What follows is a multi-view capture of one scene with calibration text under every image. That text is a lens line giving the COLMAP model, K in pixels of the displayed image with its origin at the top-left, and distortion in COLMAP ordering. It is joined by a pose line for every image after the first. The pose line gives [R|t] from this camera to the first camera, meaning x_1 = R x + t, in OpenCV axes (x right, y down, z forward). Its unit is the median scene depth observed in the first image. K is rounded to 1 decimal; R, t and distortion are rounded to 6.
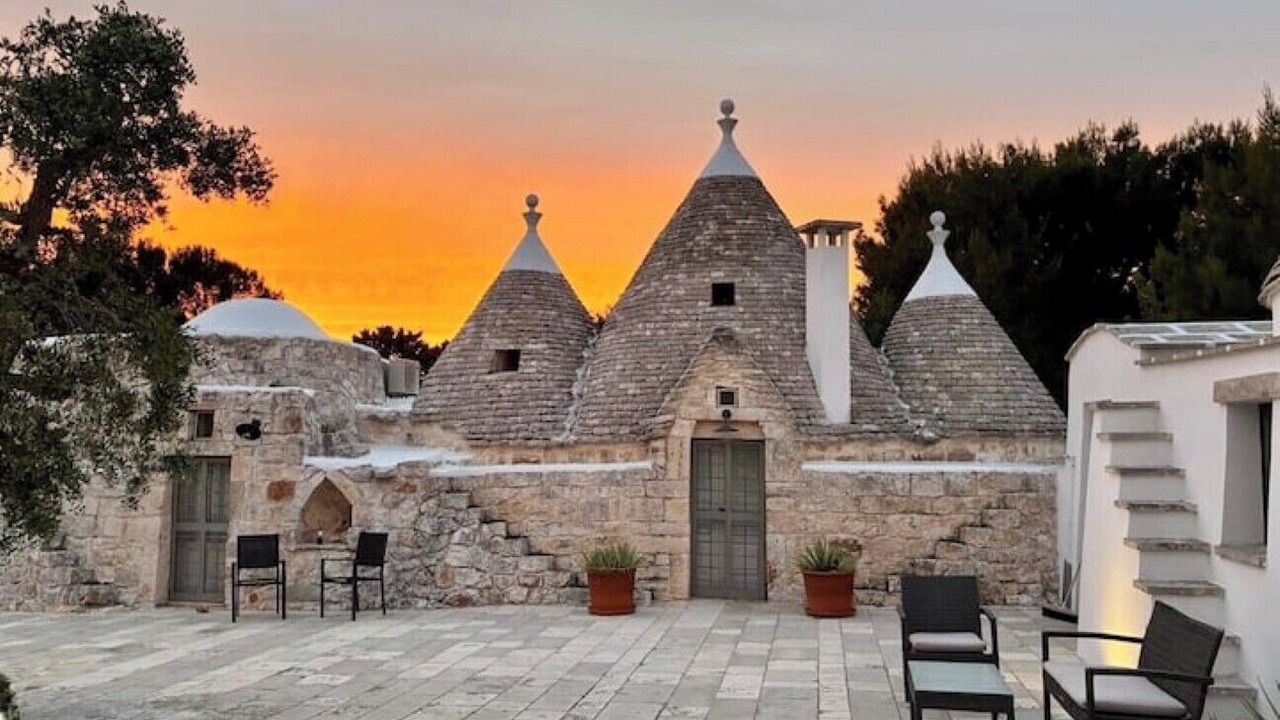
lens RADIAL K [[1149.3, 0, 594.3], [0, 1149.3, 360.6], [0, 0, 1]] dist [-0.001484, -0.001962]
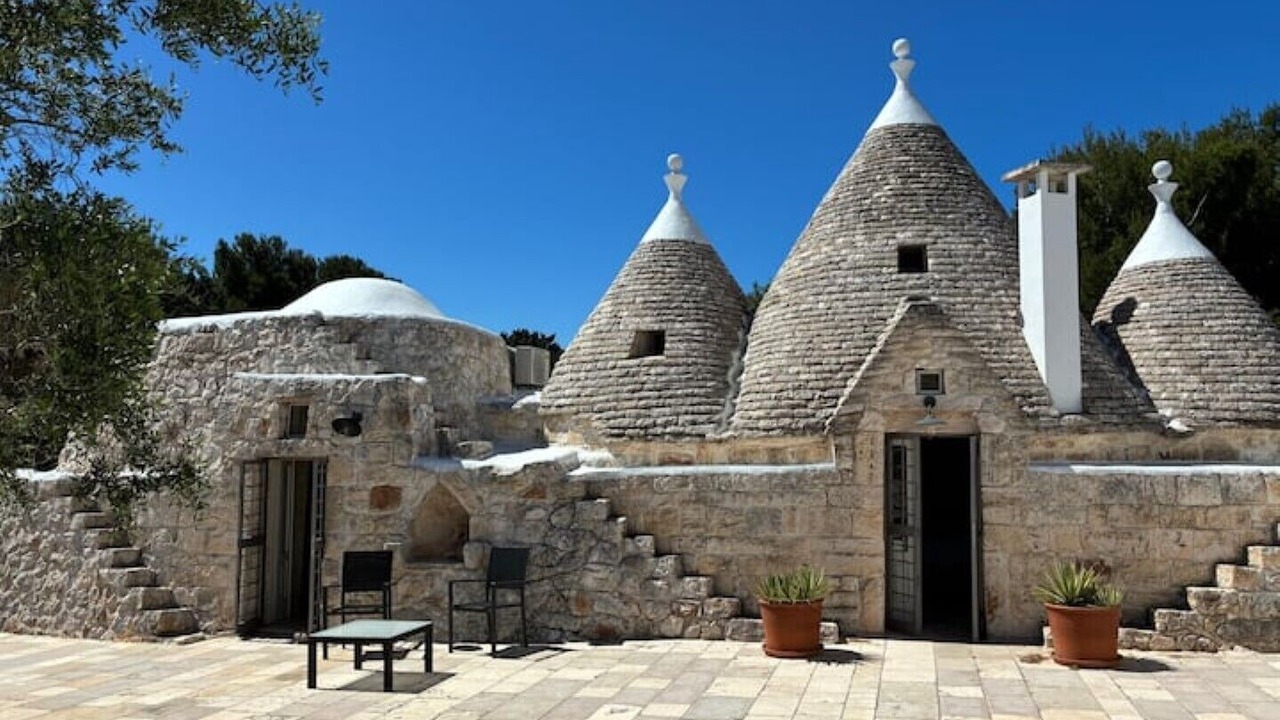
lens RADIAL K [[1040.4, 0, 641.1], [0, 1040.4, 411.7], [0, 0, 1]] dist [-0.108932, -0.001054]
pose [[0.997687, -0.005587, -0.067739, -0.033708], [0.008716, 0.998904, 0.045983, 0.016982], [0.067408, -0.046467, 0.996643, 0.251226]]
